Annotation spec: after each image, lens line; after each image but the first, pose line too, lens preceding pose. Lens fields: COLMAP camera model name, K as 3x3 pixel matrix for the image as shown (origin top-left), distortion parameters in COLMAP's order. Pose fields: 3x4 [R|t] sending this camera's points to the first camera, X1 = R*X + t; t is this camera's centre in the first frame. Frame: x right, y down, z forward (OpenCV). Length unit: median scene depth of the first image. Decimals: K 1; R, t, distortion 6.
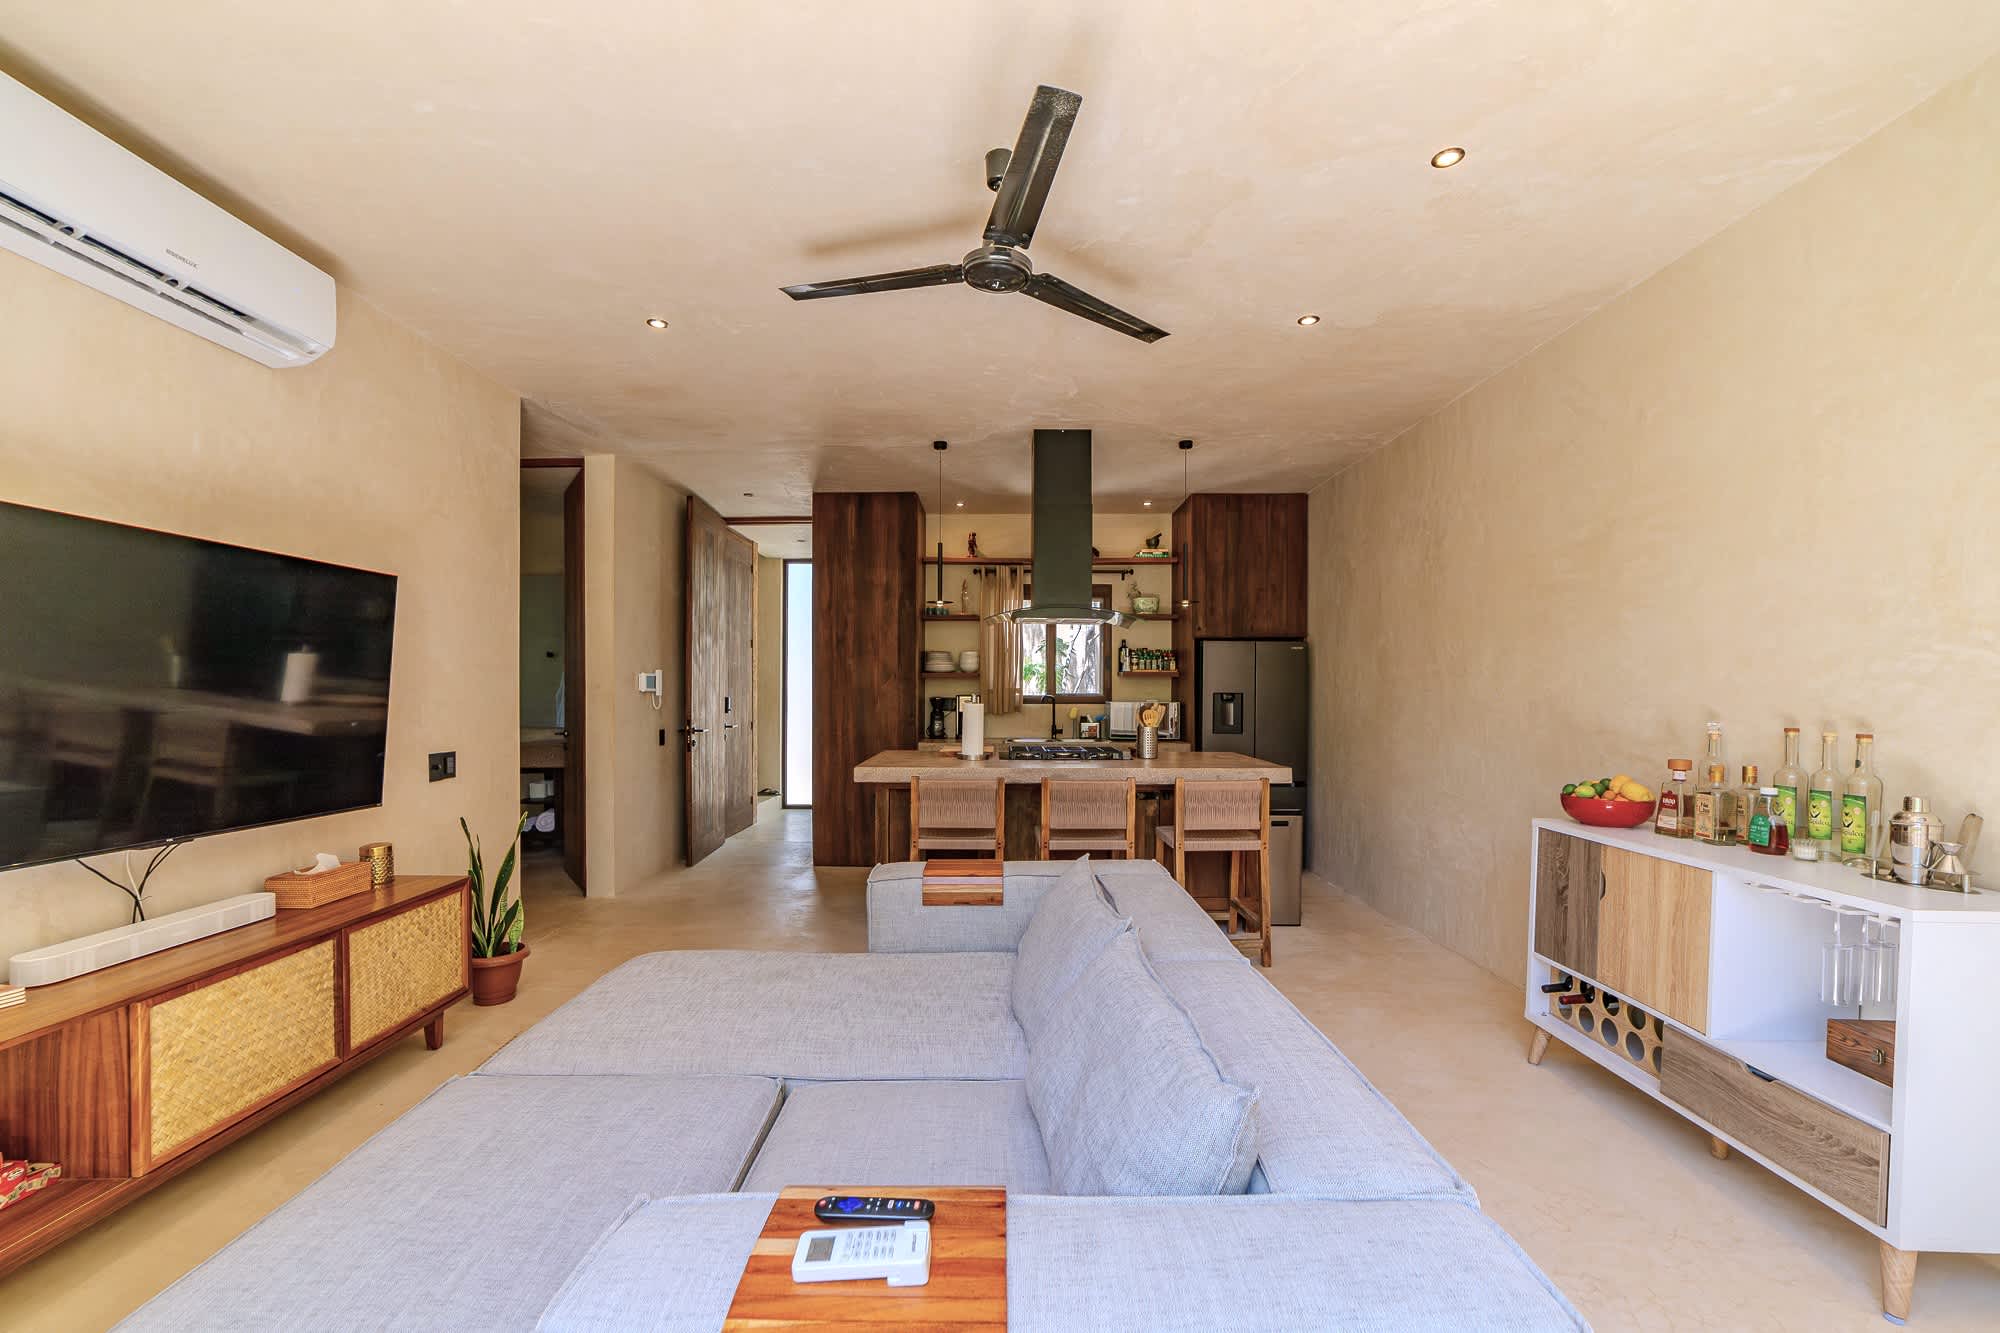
lens RADIAL K [[868.1, 0, 1000.3], [0, 868.1, 686.3], [0, 0, 1]] dist [0.011490, 0.000437]
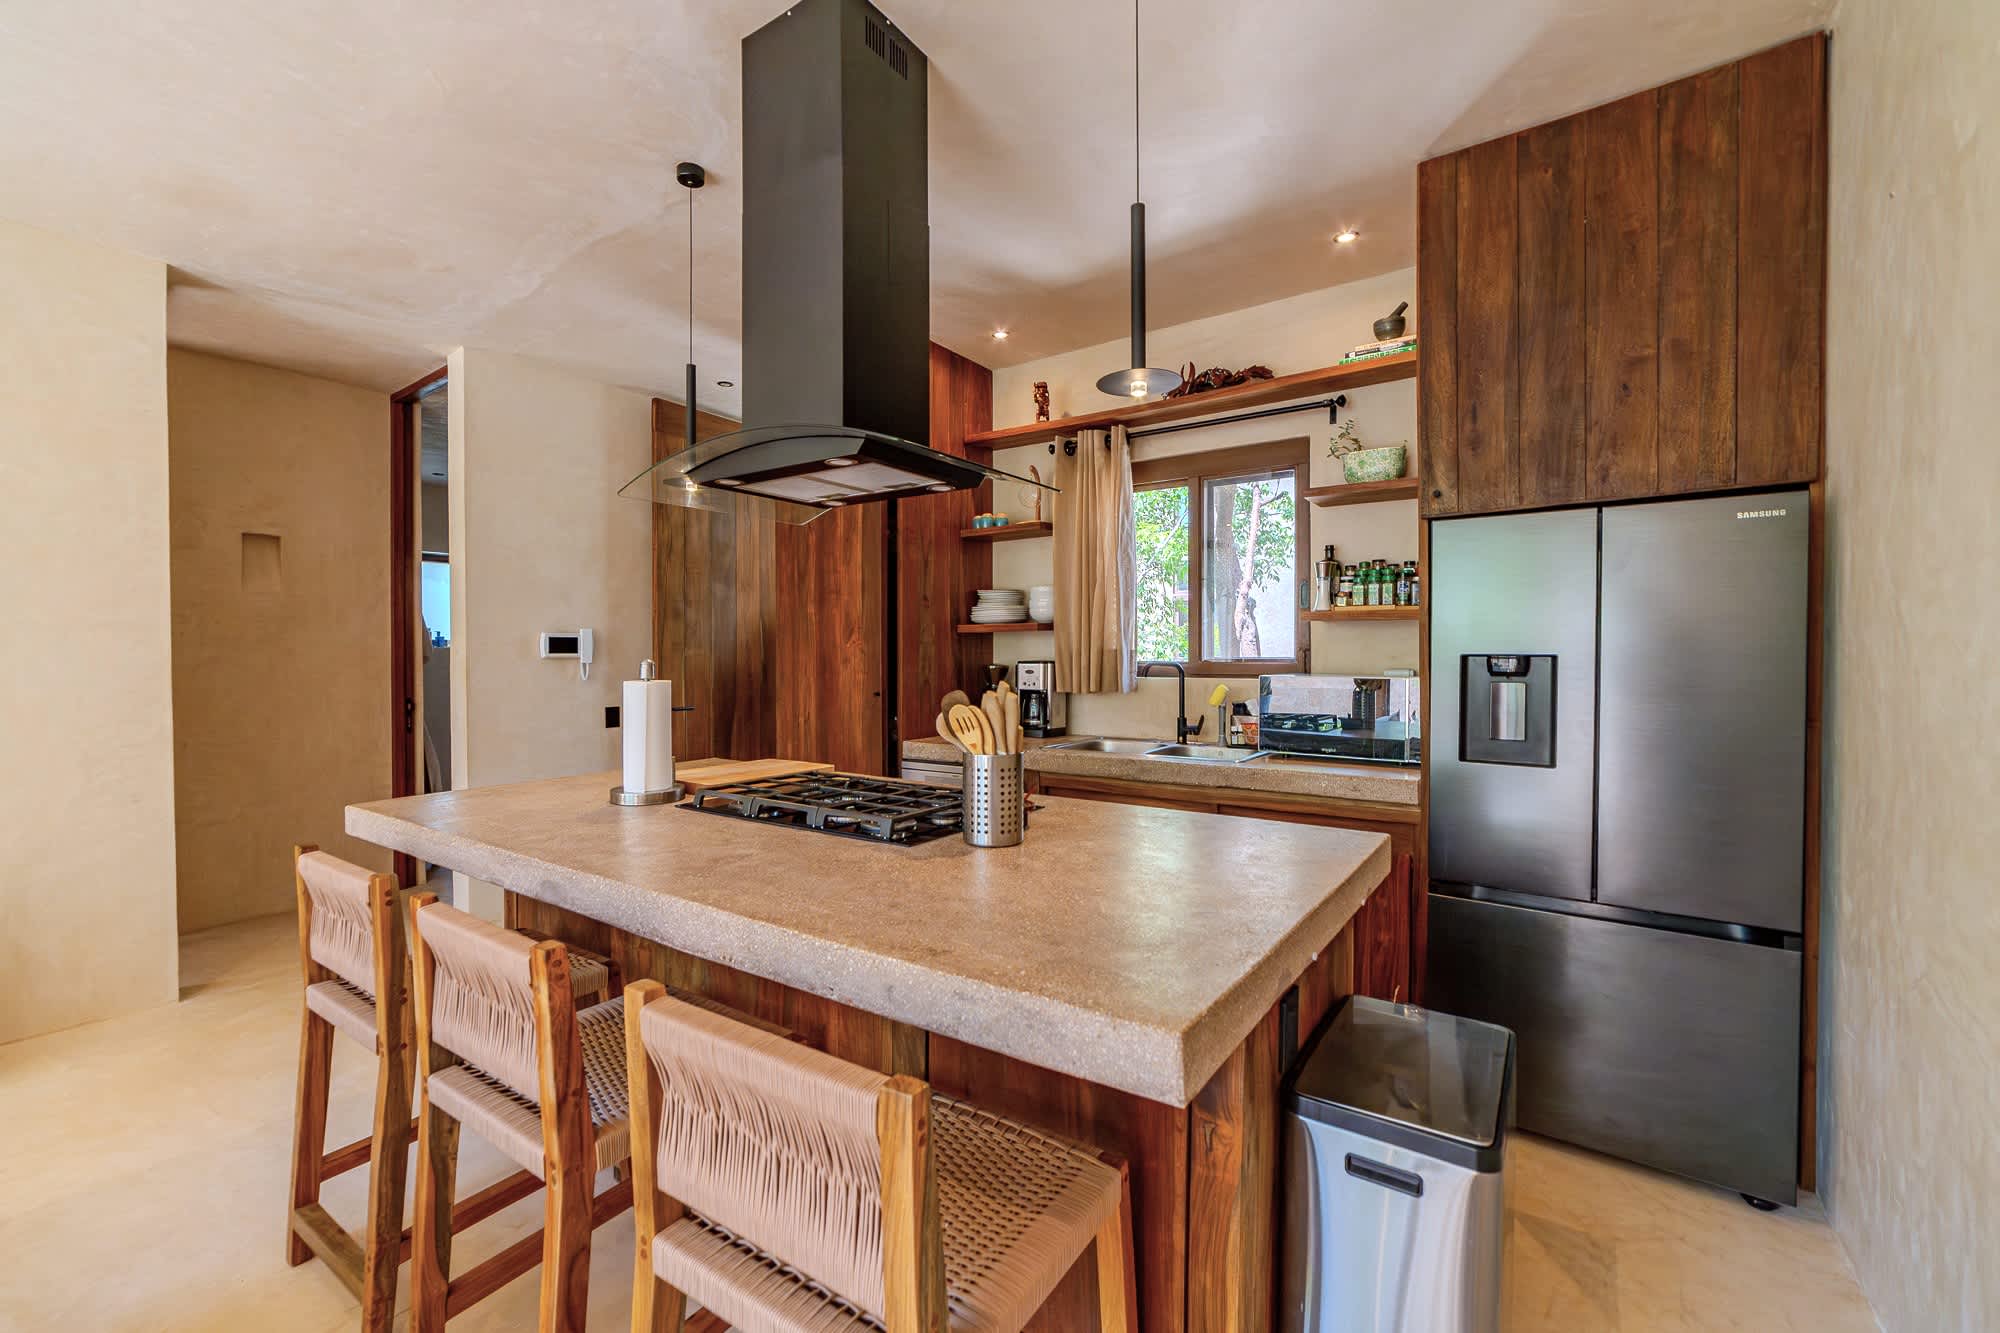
lens RADIAL K [[823.1, 0, 994.6], [0, 823.1, 659.7], [0, 0, 1]] dist [-0.001438, -0.000183]
pose [[0.805895, -0.002794, -0.592052, 0.266795], [0.009489, 0.999921, 0.008196, 0.004129], [0.591983, -0.012223, 0.805858, 0.531826]]
